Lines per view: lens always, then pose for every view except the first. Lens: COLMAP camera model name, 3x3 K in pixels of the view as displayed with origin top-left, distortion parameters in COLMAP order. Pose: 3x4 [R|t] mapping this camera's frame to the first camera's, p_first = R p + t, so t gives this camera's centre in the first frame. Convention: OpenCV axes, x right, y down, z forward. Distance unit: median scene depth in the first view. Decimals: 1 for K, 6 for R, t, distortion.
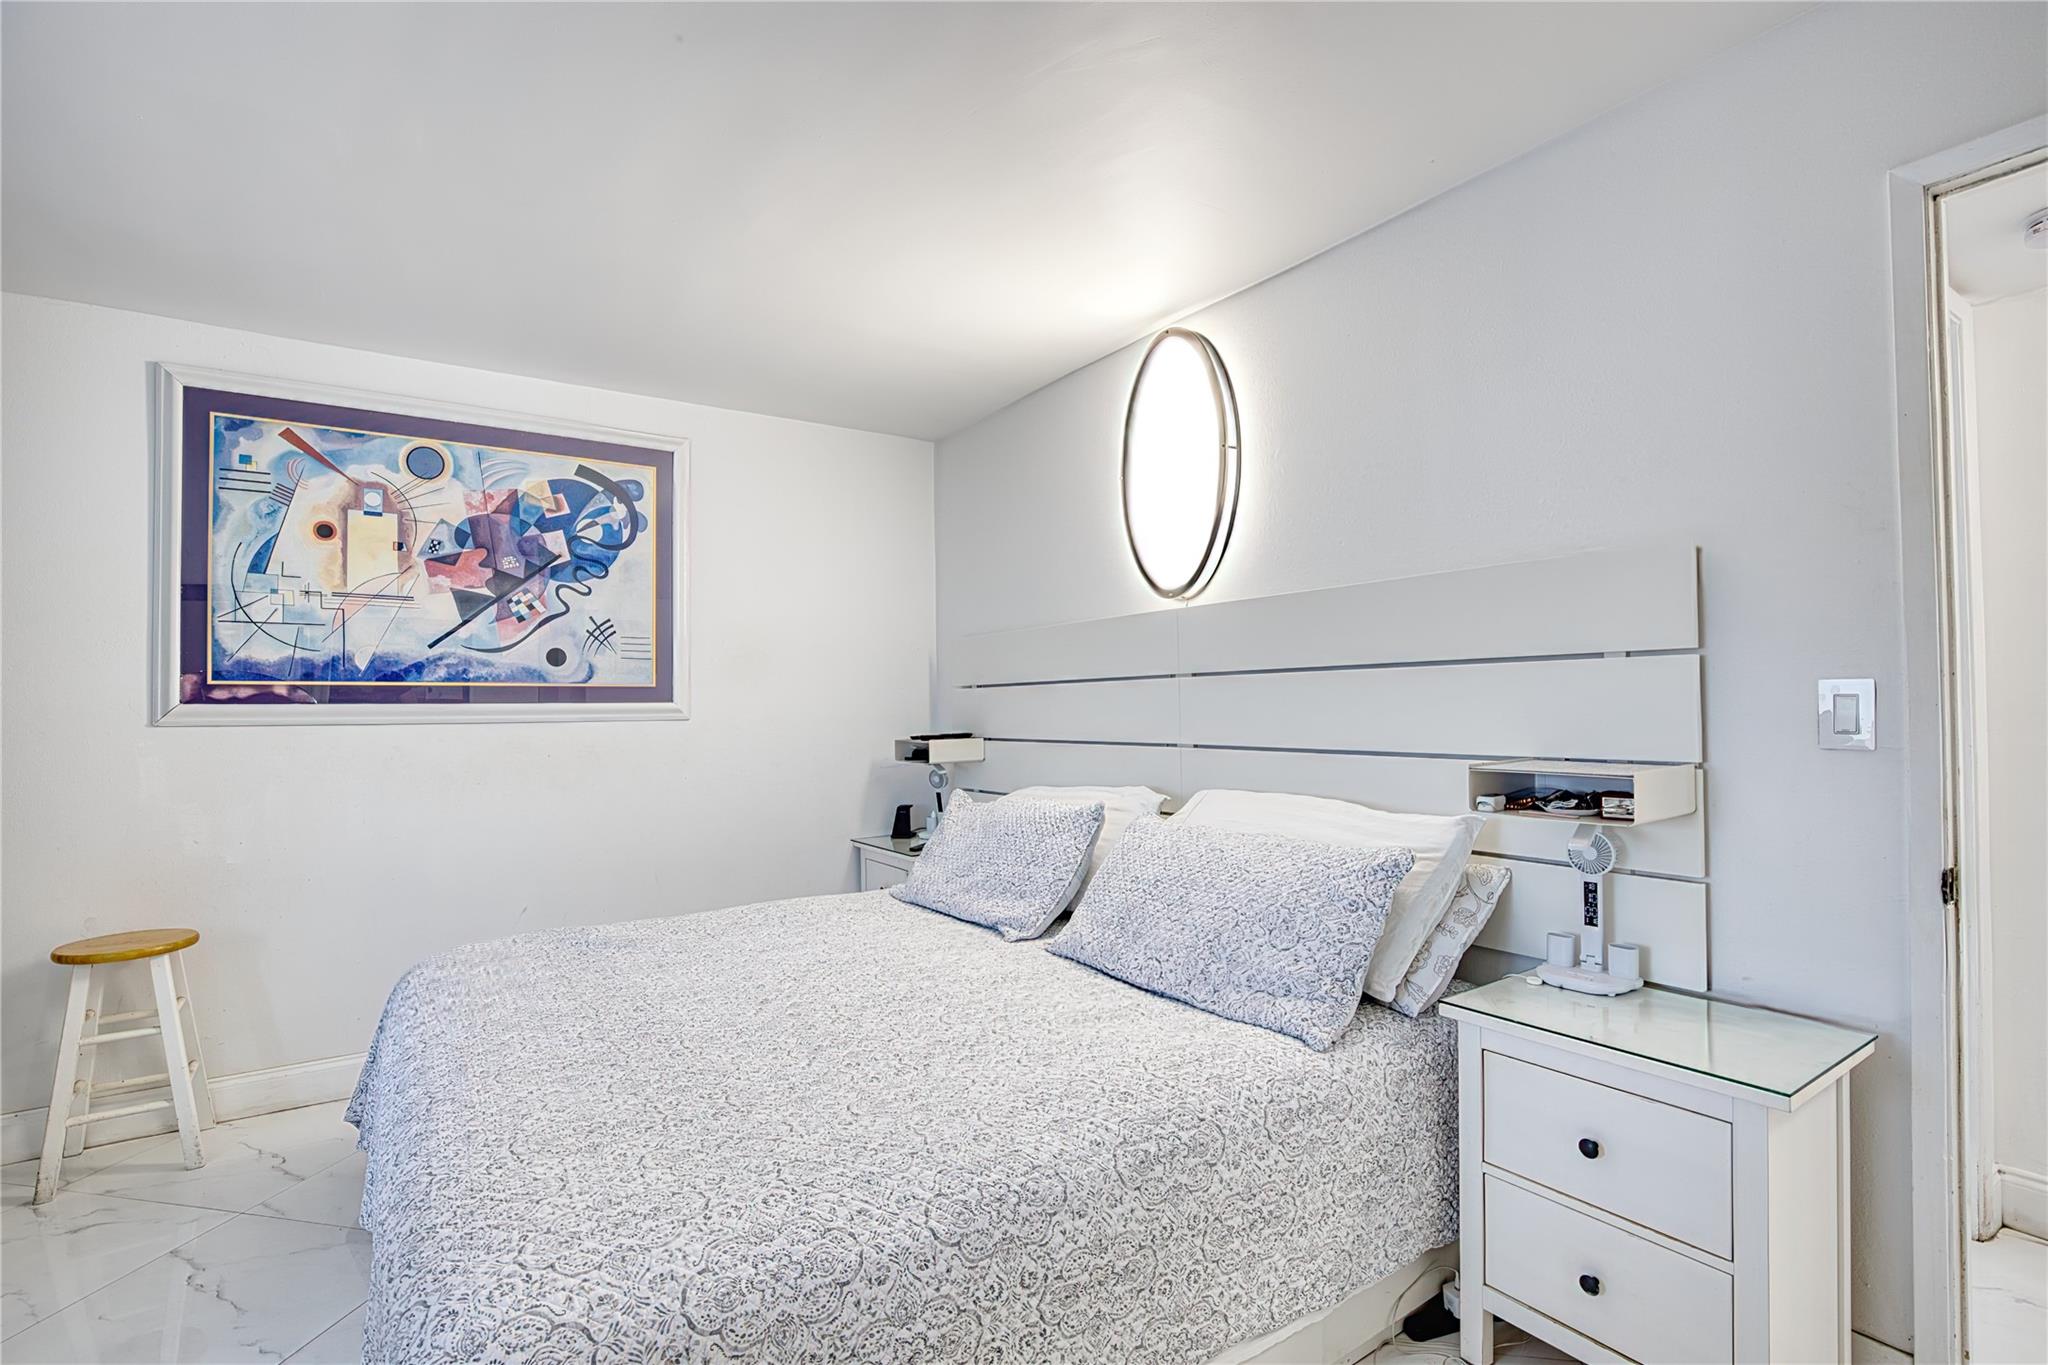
lens RADIAL K [[939.2, 0, 1019.9], [0, 939.2, 696.0], [0, 0, 1]] dist [-0.034920, 0.007232]
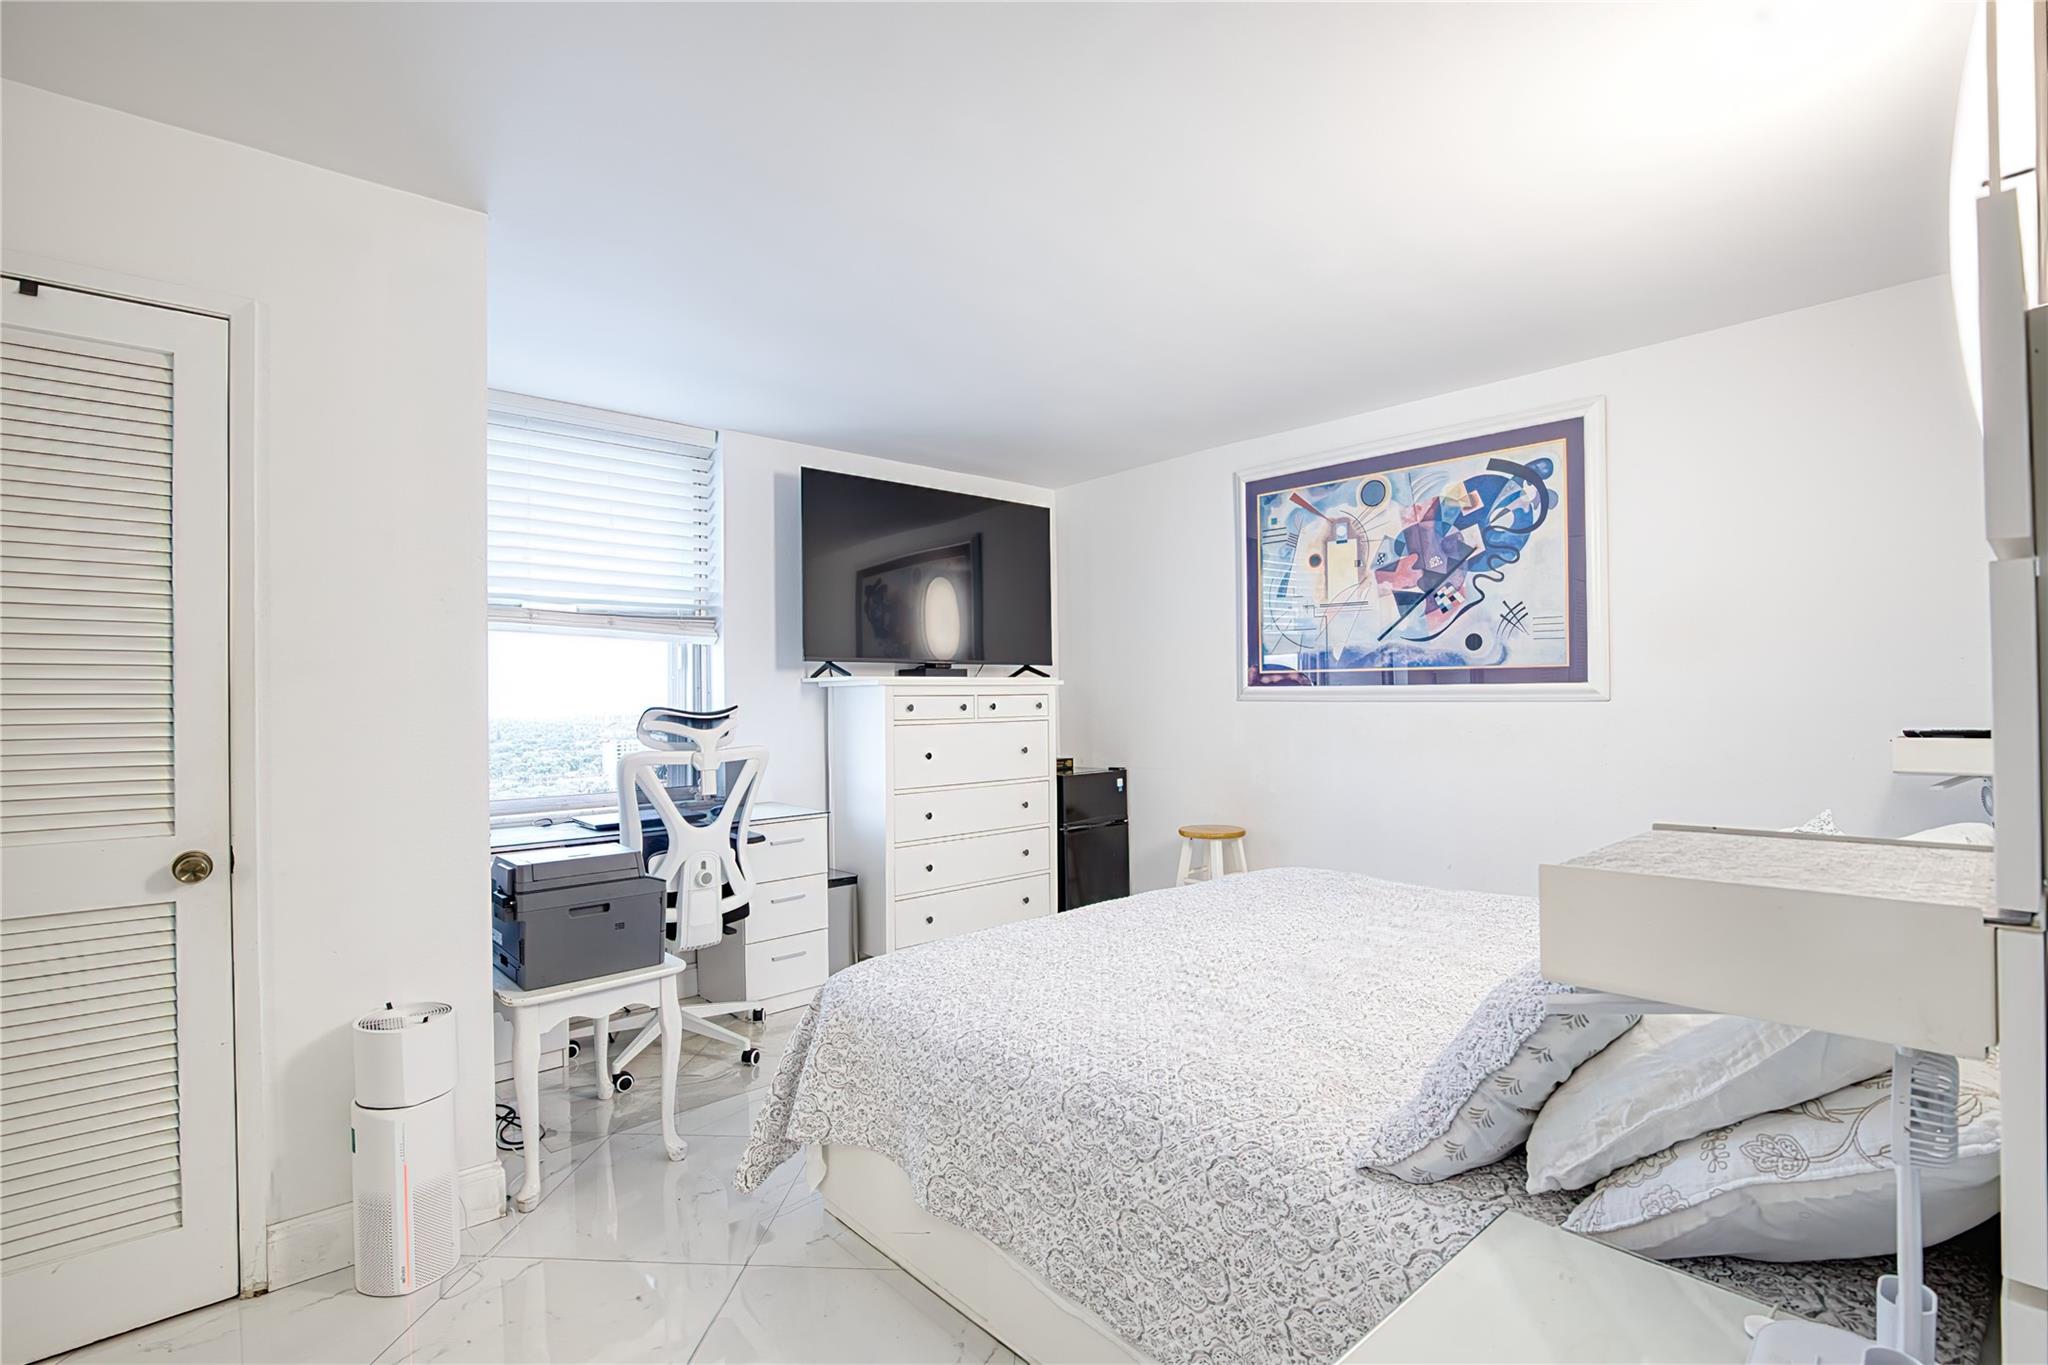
lens RADIAL K [[939.2, 0, 1019.9], [0, 939.2, 696.0], [0, 0, 1]] dist [-0.034920, 0.007232]
pose [[0.133916, 0.011741, -0.990923, 0.529634], [0.019740, 0.999700, 0.014513, -0.004871], [0.990796, -0.021504, 0.133644, 0.337735]]
